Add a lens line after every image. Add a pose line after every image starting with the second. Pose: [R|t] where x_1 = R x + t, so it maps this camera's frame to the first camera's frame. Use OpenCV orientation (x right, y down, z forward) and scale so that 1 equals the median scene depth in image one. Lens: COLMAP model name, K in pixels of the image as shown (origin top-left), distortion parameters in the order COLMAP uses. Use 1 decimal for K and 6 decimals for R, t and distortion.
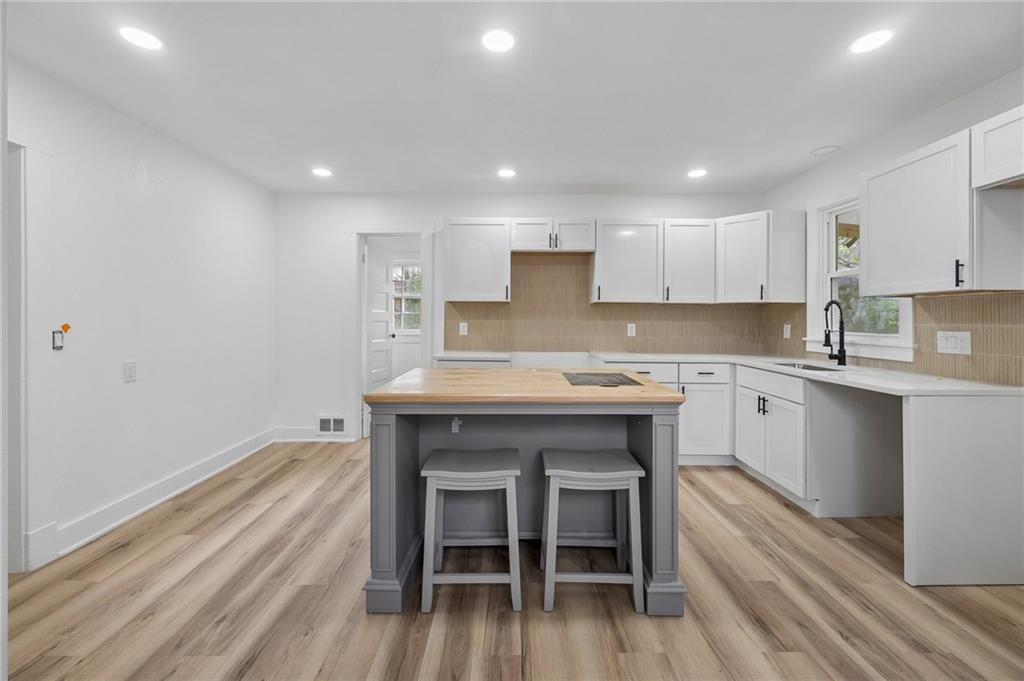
lens RADIAL K [[412.6, 0, 516.0], [0, 412.6, 317.7], [0, 0, 1]] dist [0.001634, -0.000018]
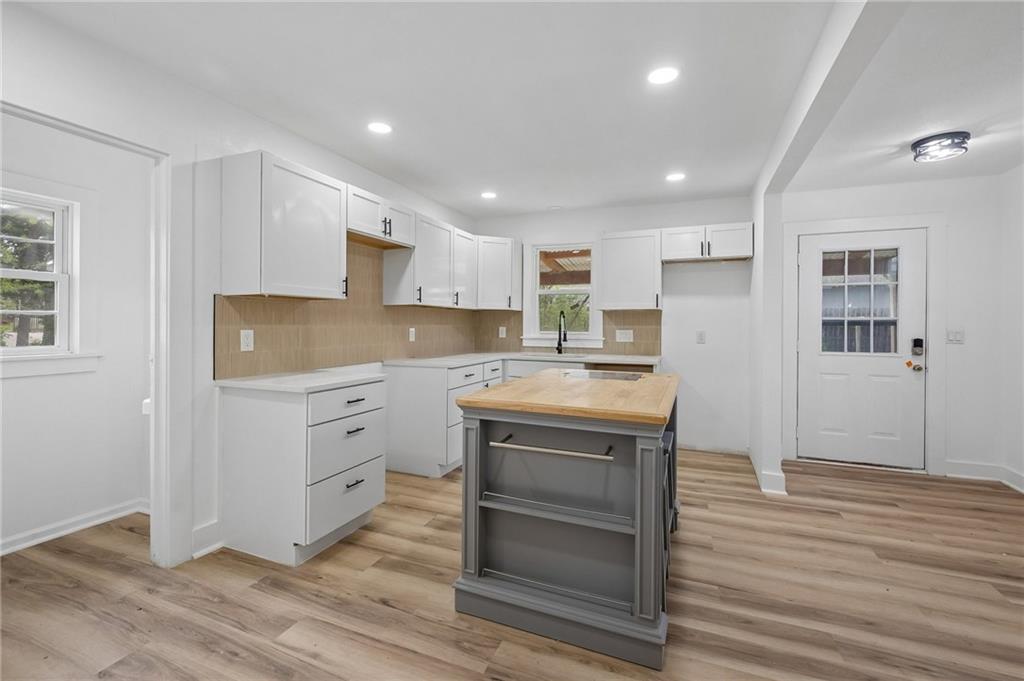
lens RADIAL K [[436.8, 0, 523.9], [0, 436.8, 319.4], [0, 0, 1]] dist [-0.006517, 0.001931]
pose [[0.379870, 0.004413, 0.925029, -0.611851], [-0.006994, 0.999974, -0.001898, -0.005074], [-0.925014, -0.005748, 0.379891, 0.433208]]
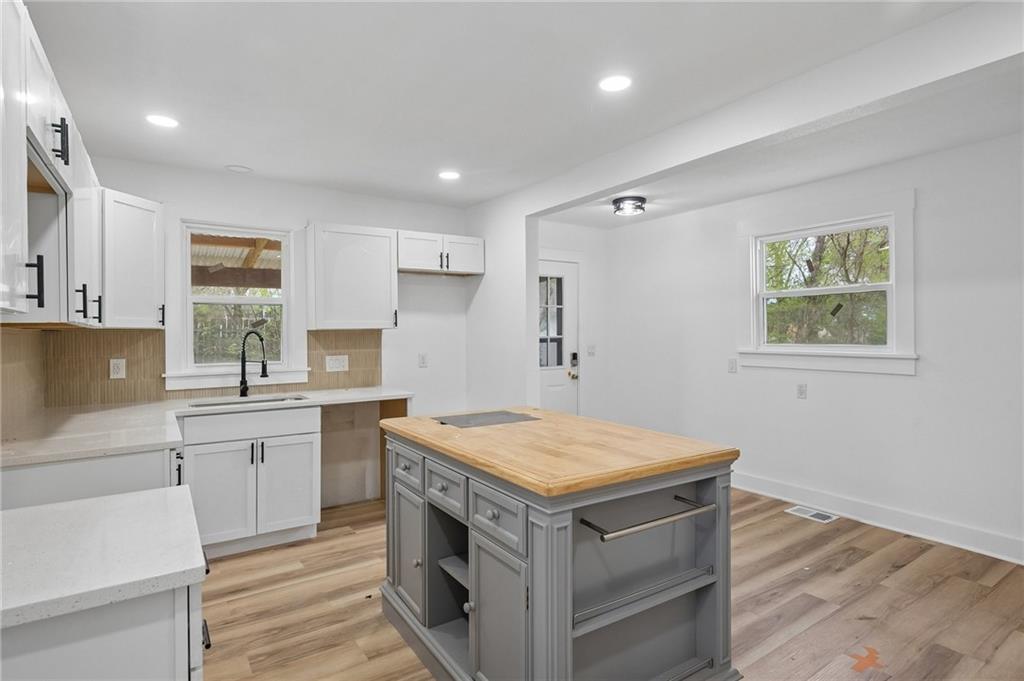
lens RADIAL K [[513.6, 0, 489.5], [0, 513.6, 339.5], [0, 0, 1]] dist [-0.008941, 0.000954]
pose [[-0.526417, -0.007642, 0.850192, -0.453512], [0.004466, 0.999921, 0.011753, -0.025942], [-0.850215, 0.009984, -0.526342, 0.955293]]
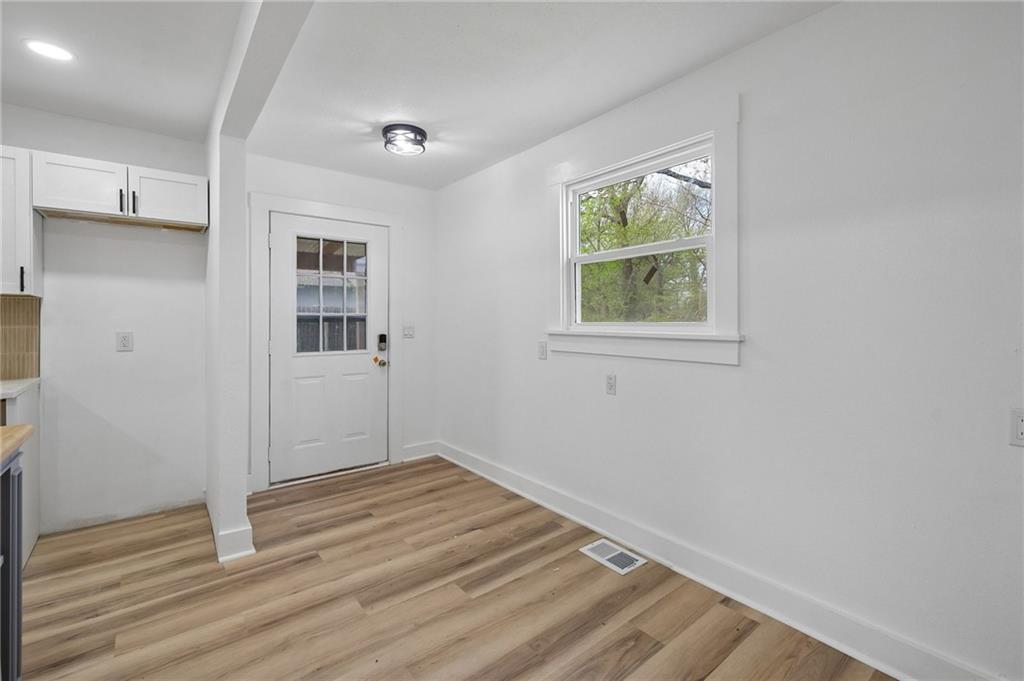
lens RADIAL K [[436.8, 0, 500.7], [0, 436.8, 326.1], [0, 0, 1]] dist [-0.006517, 0.001931]
pose [[-0.601874, -0.009020, 0.798540, -0.327604], [-0.003753, 0.999957, 0.008466, 0.001588], [-0.798582, 0.002099, -0.601882, 0.370520]]
